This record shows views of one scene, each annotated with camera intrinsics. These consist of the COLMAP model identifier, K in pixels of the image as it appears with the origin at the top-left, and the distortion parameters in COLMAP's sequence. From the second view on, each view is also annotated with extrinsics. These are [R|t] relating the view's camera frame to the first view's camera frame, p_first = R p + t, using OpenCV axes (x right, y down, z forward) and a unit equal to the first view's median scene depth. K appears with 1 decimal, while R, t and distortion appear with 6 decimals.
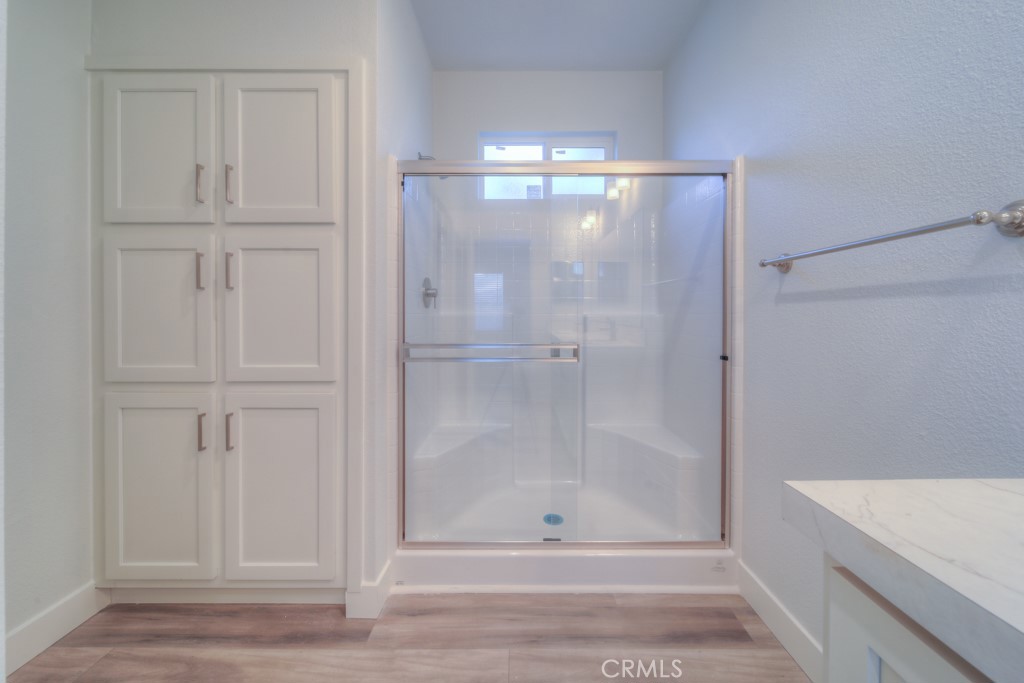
lens RADIAL K [[371.3, 0, 511.6], [0, 371.3, 314.3], [0, 0, 1]] dist [-0.002029, -0.000210]
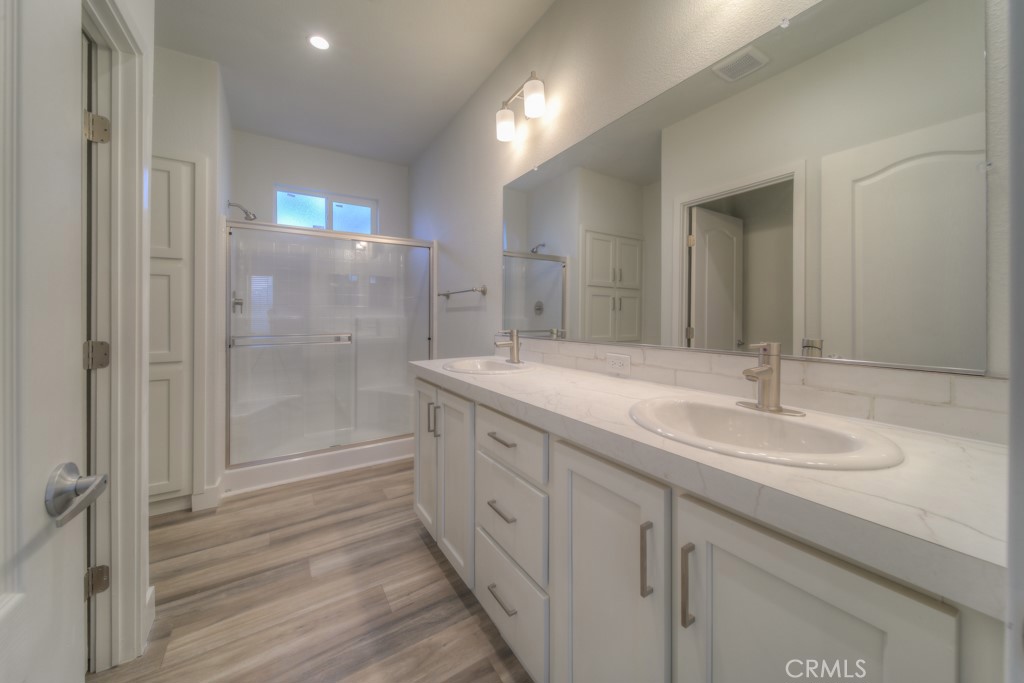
lens RADIAL K [[371.3, 0, 511.6], [0, 371.3, 314.3], [0, 0, 1]] dist [-0.002029, -0.000210]
pose [[0.838009, 0.001367, 0.545655, -0.150081], [0.001690, 0.999986, -0.005102, -0.003769], [-0.545654, 0.005198, 0.837994, -0.926929]]
